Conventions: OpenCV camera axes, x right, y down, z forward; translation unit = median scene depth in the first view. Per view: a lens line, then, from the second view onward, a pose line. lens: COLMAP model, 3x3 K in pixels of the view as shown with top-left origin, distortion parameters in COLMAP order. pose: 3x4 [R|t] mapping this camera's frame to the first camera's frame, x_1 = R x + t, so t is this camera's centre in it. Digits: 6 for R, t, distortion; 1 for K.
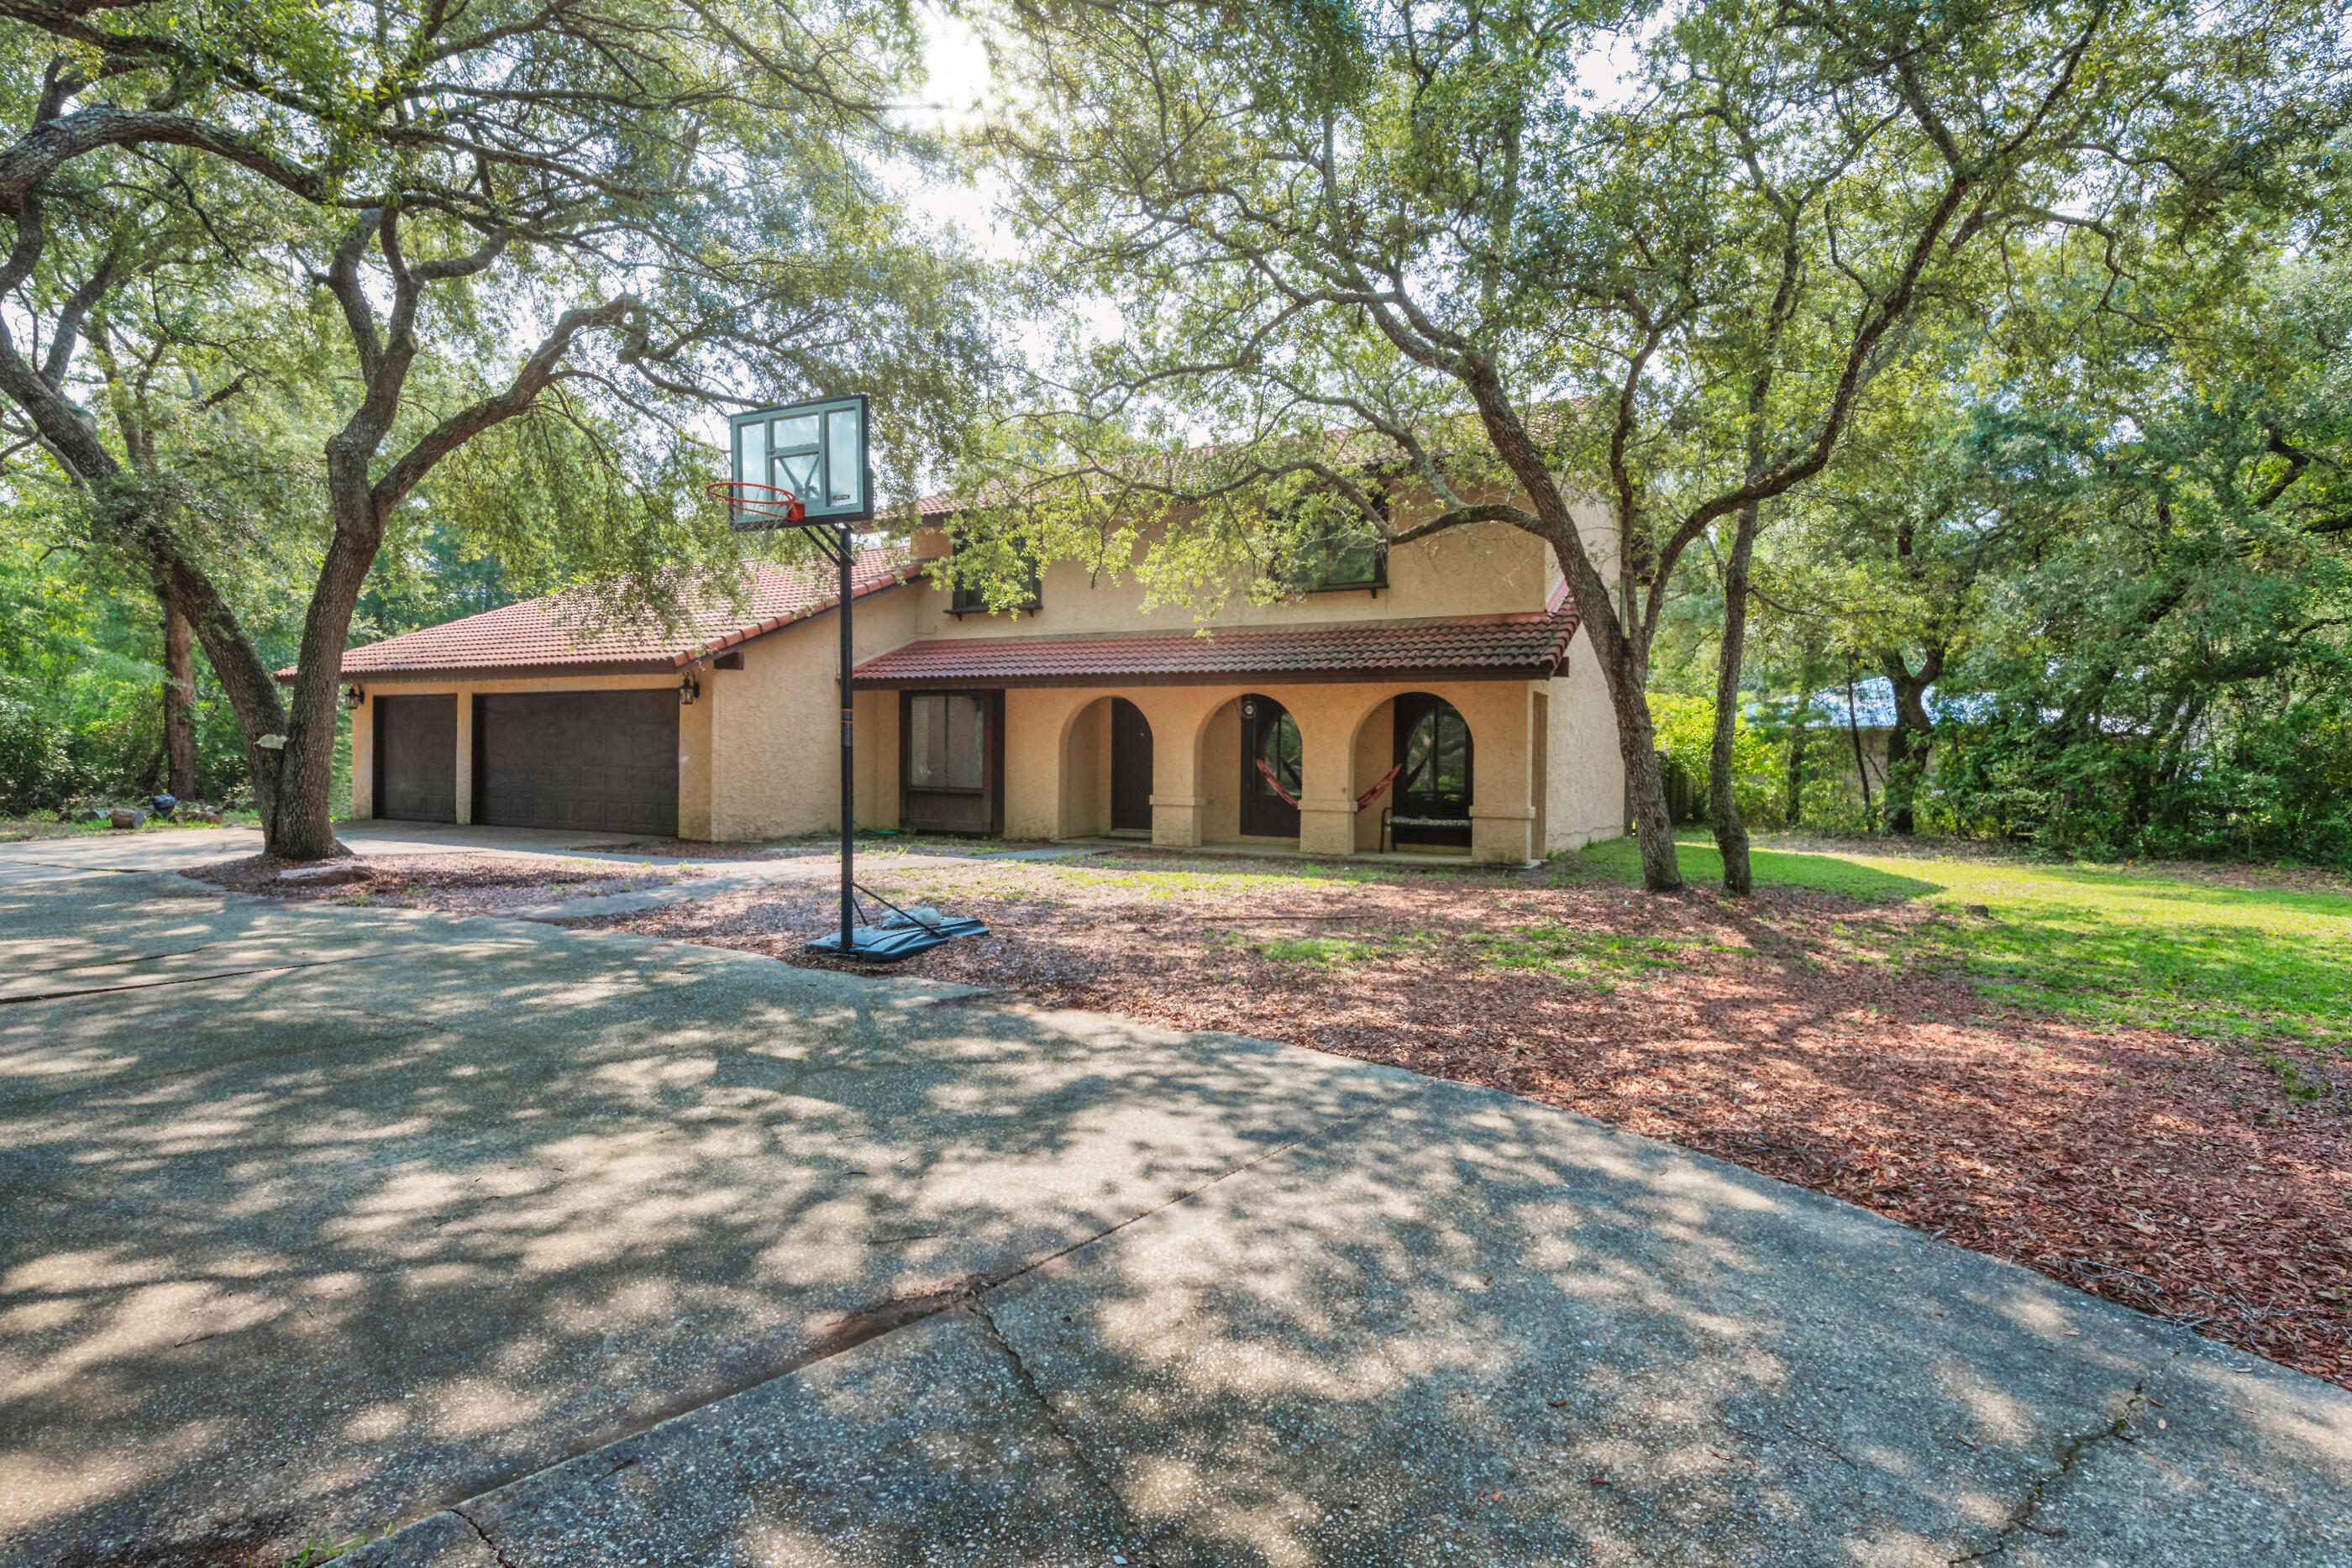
lens RADIAL K [[1210.8, 0, 1173.4], [0, 1210.8, 828.4], [0, 0, 1]] dist [-0.086377, -0.000094]
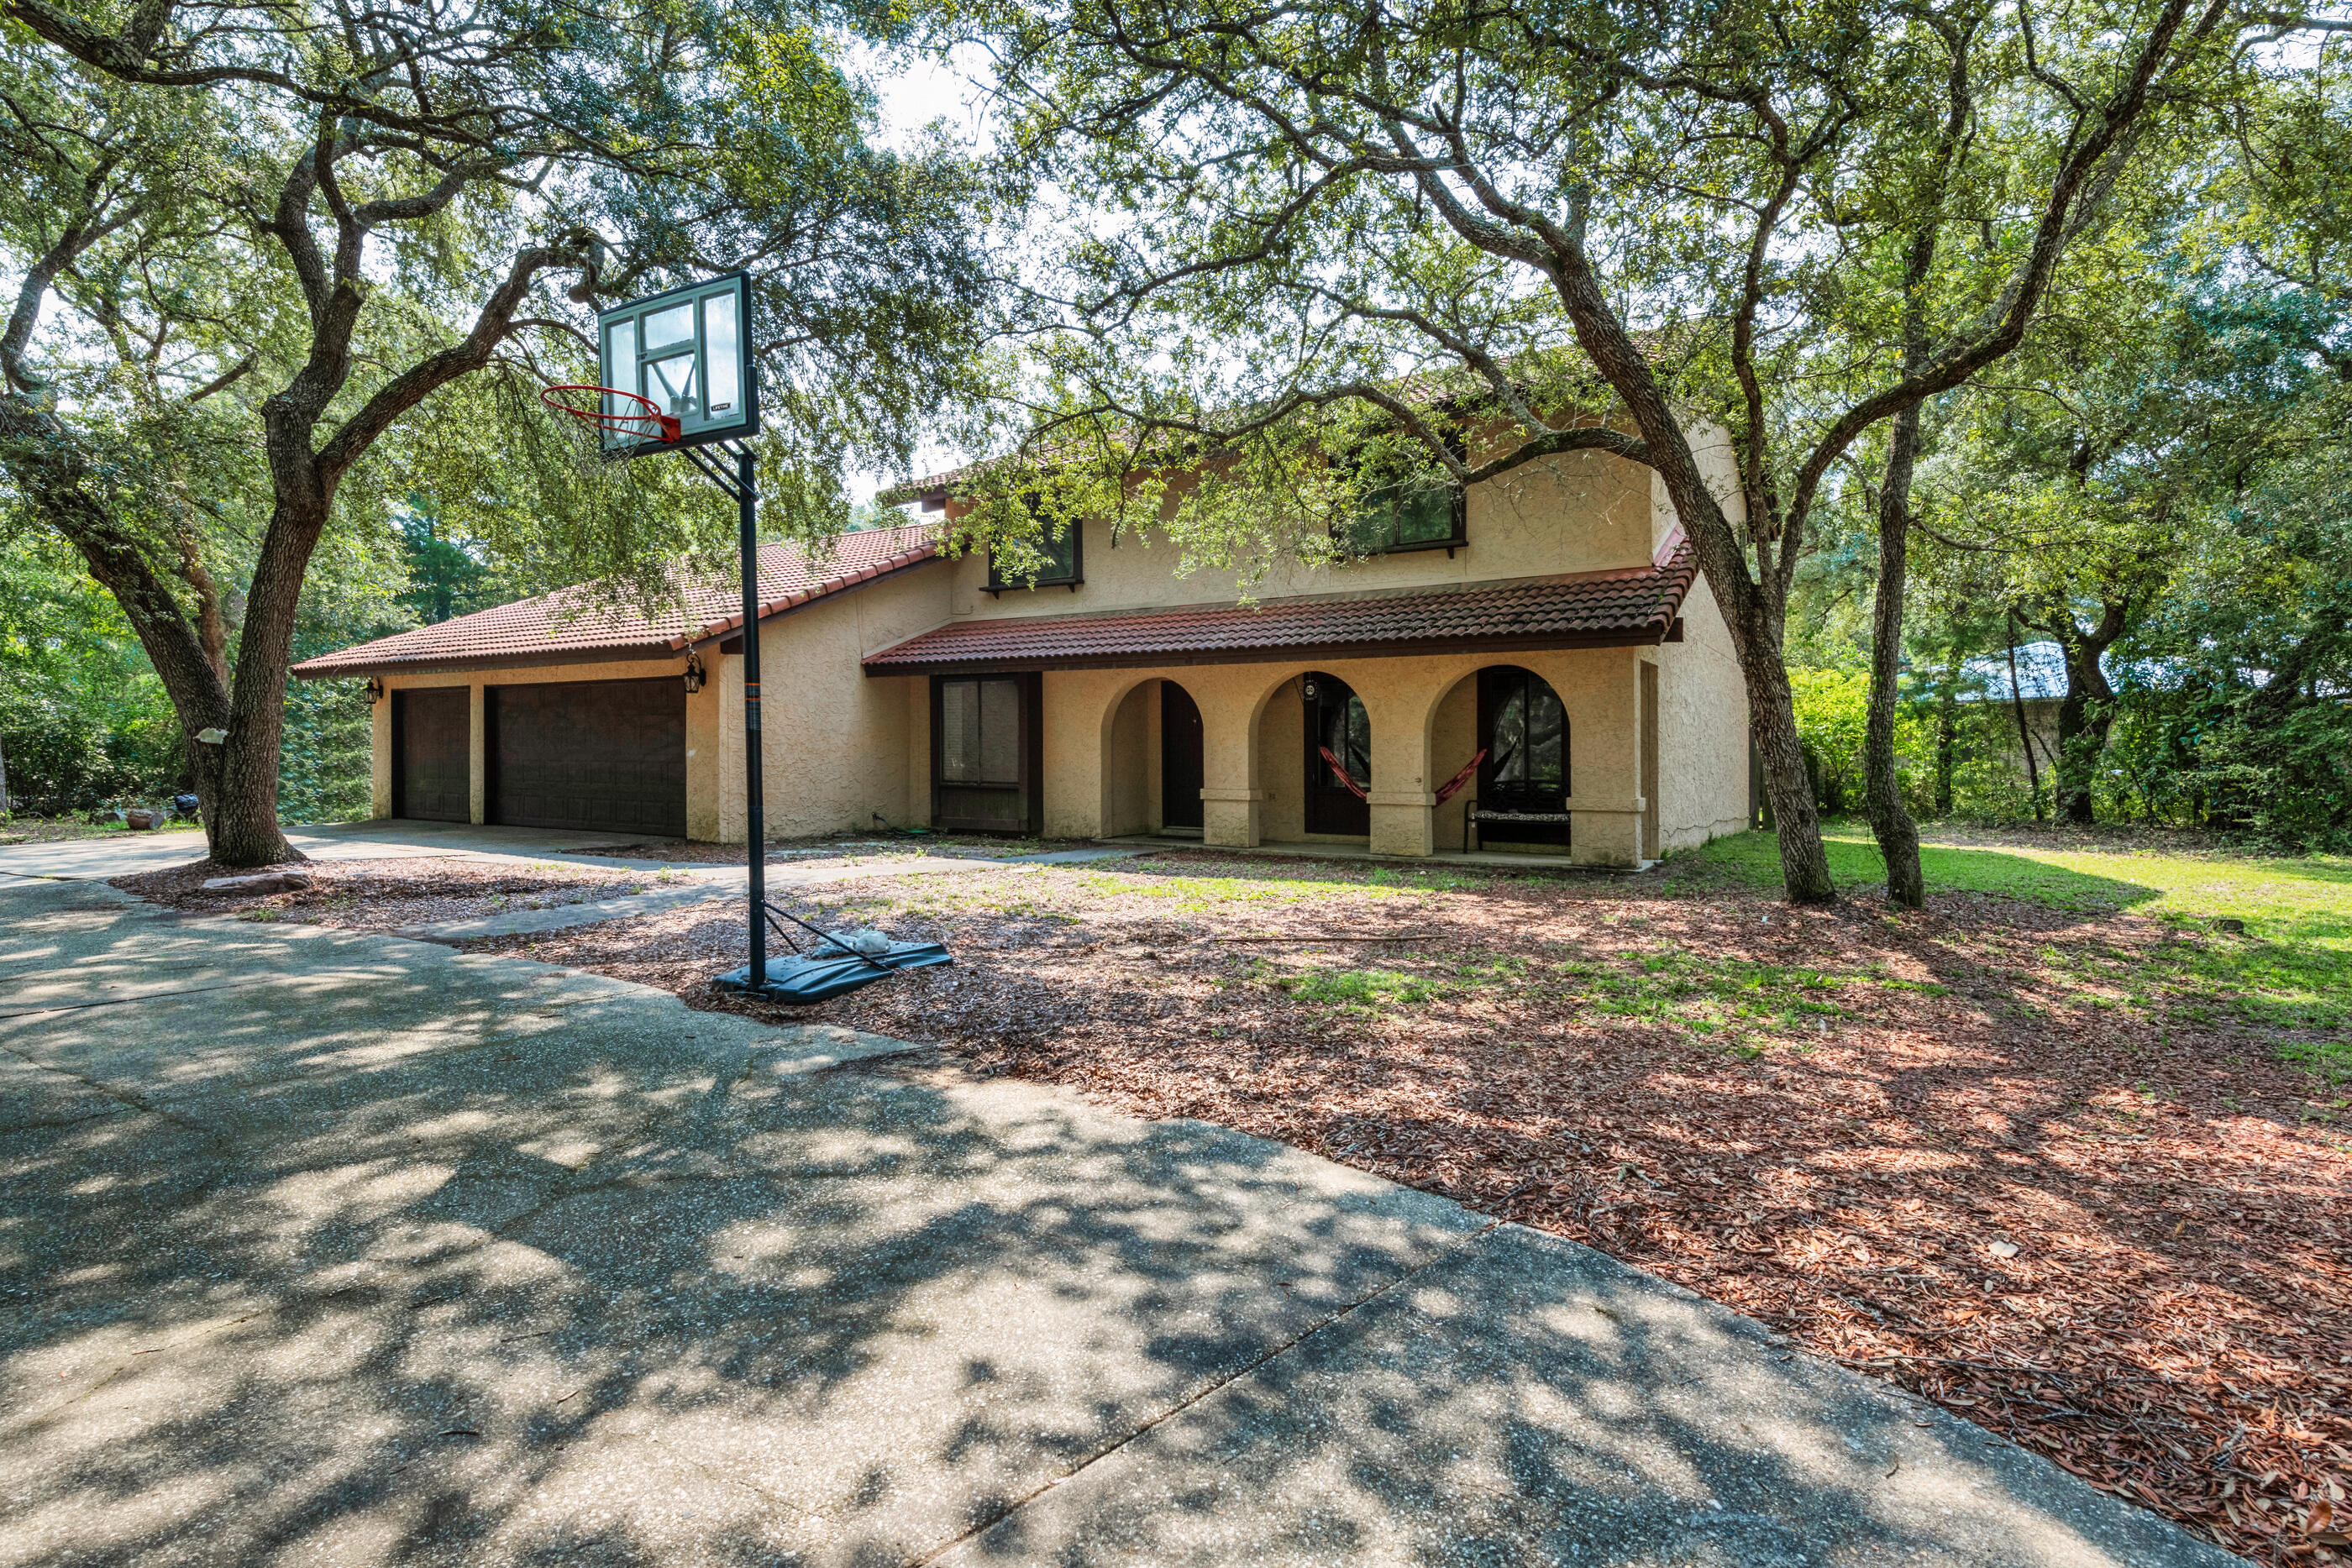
lens RADIAL K [[1244.3, 0, 1176.0], [0, 1244.3, 784.0], [0, 0, 1]] dist [-0.088163, 0.001848]
pose [[0.997415, -0.008771, -0.071312, 0.048070], [0.006492, 0.999463, -0.032132, -0.003473], [0.071556, 0.031586, 0.996936, 0.163597]]
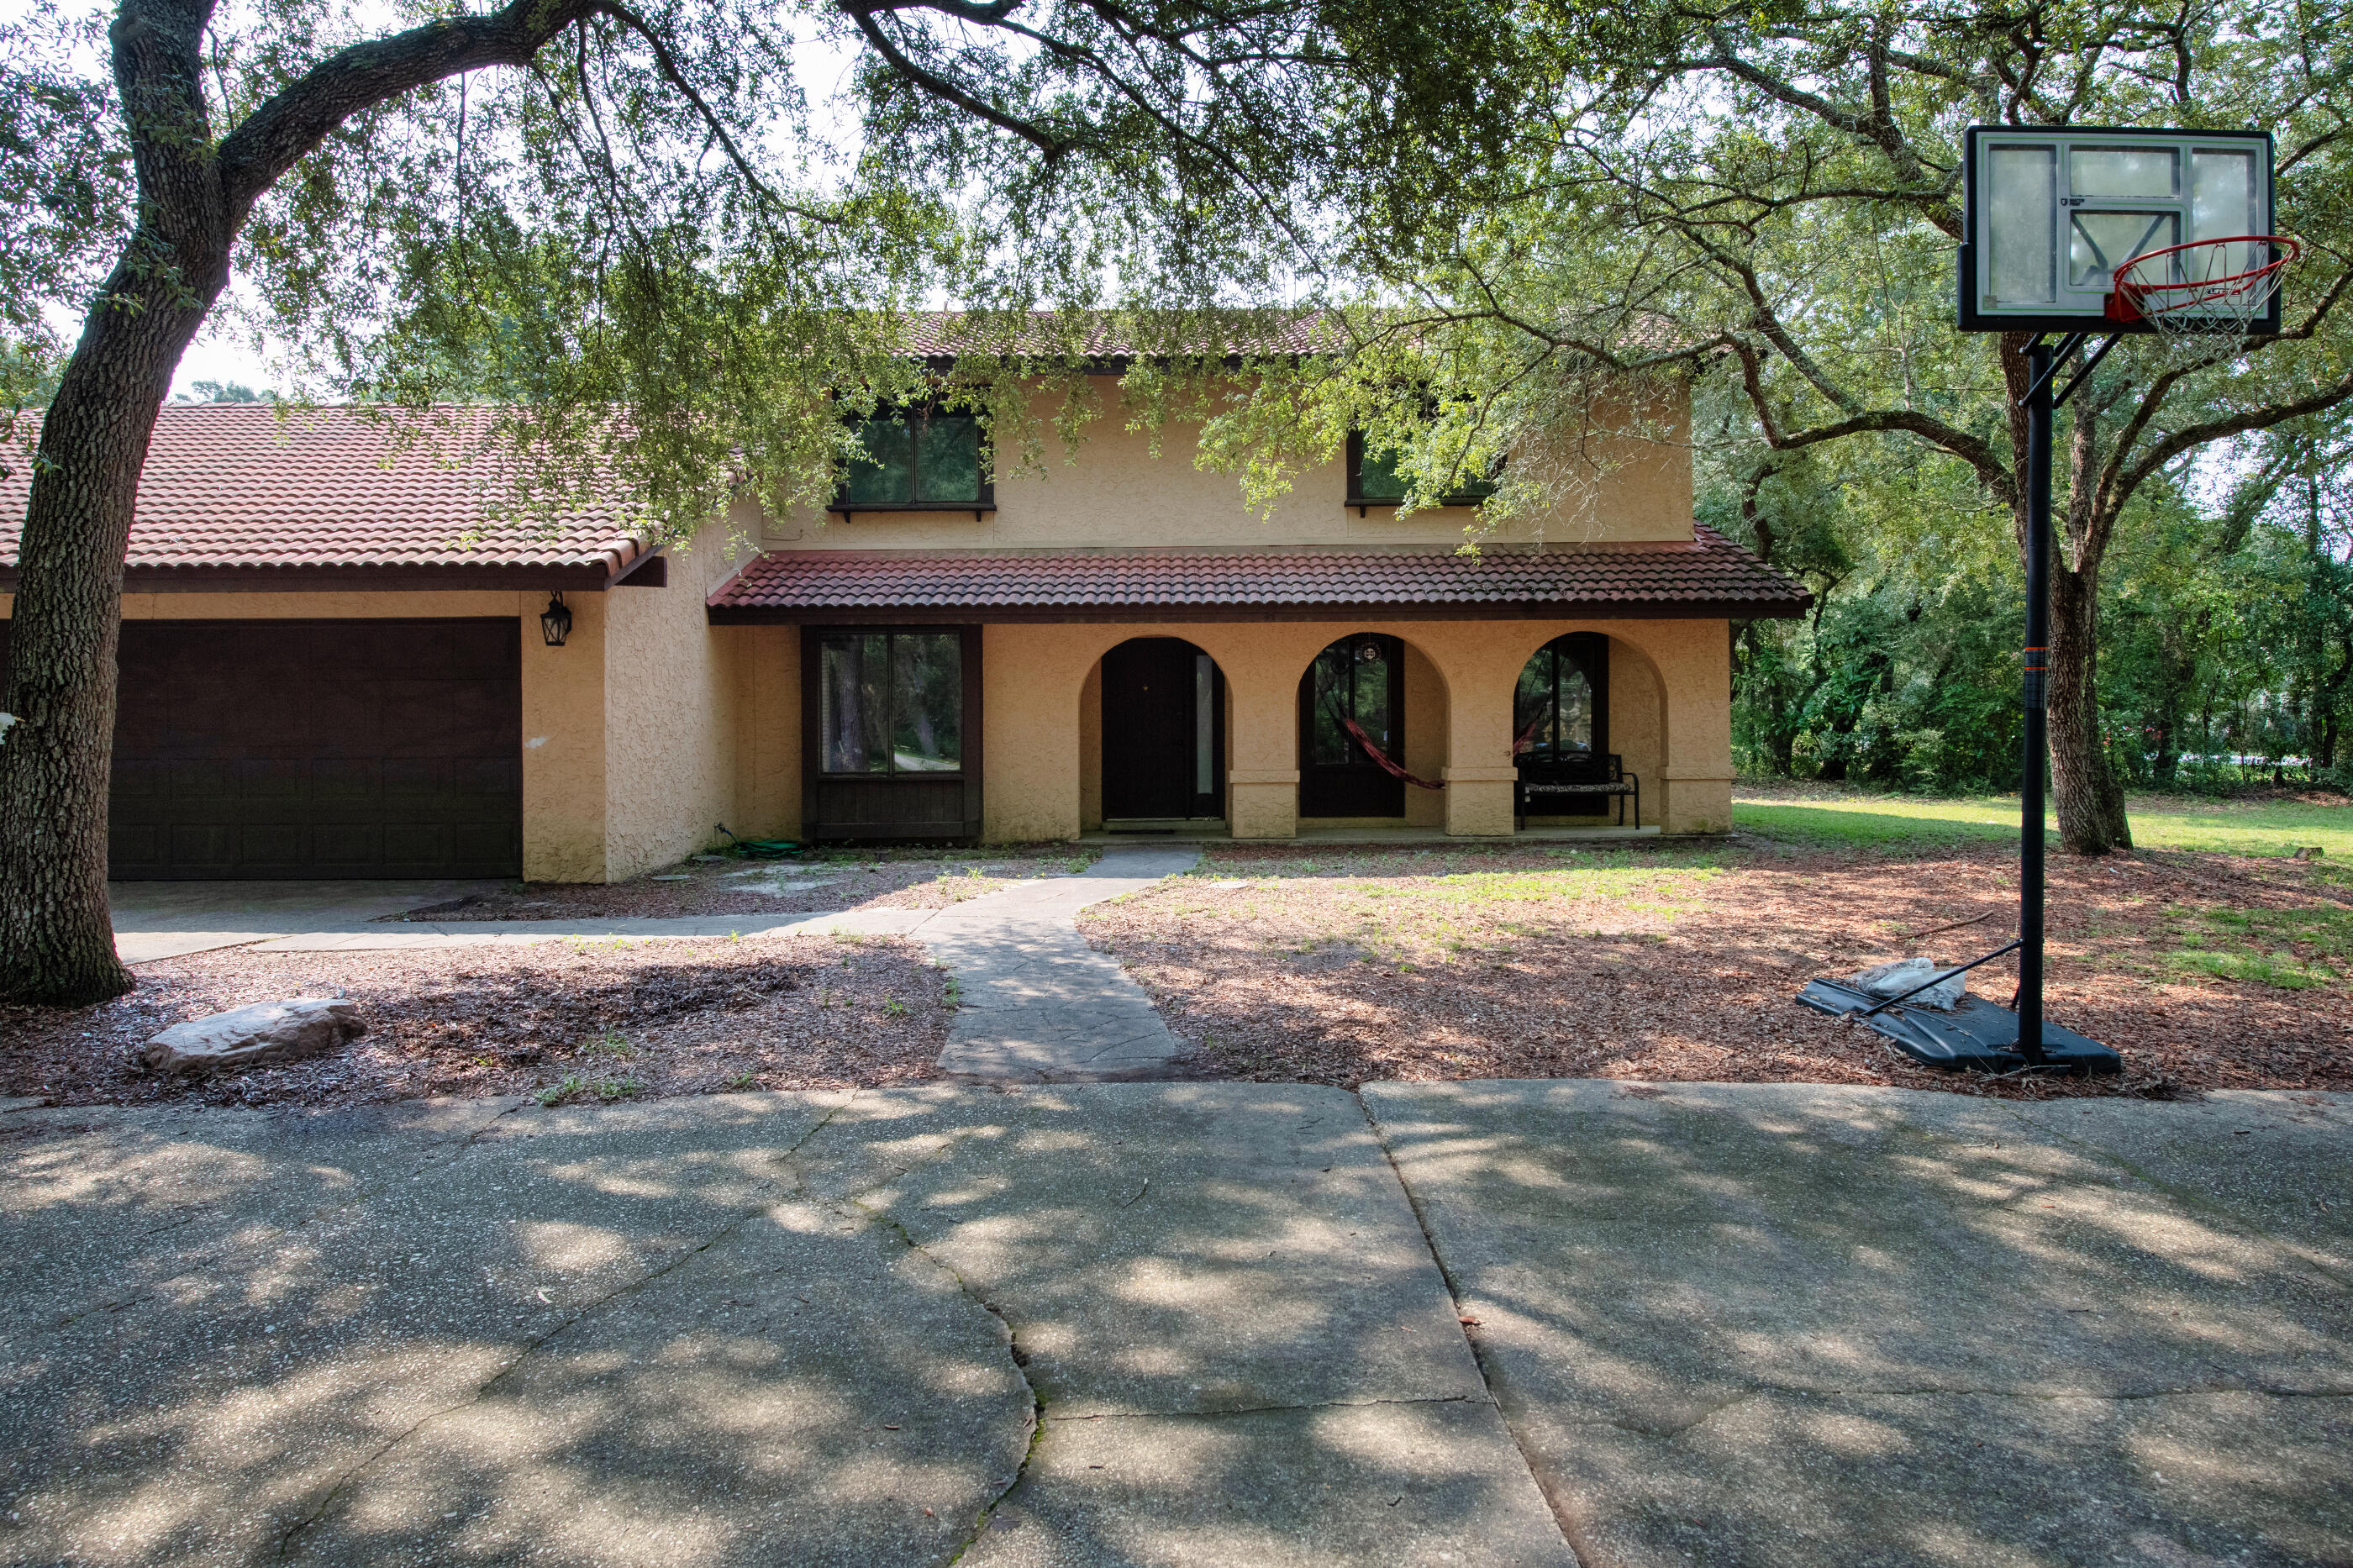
lens RADIAL K [[1444.5, 0, 1175.7], [0, 1444.5, 780.2], [0, 0, 1]] dist [-0.048718, -0.000174]
pose [[0.865294, -0.042496, 0.499461, -0.852022], [0.053350, 0.998548, -0.007467, -0.029772], [-0.498418, 0.033107, 0.866304, 0.453764]]
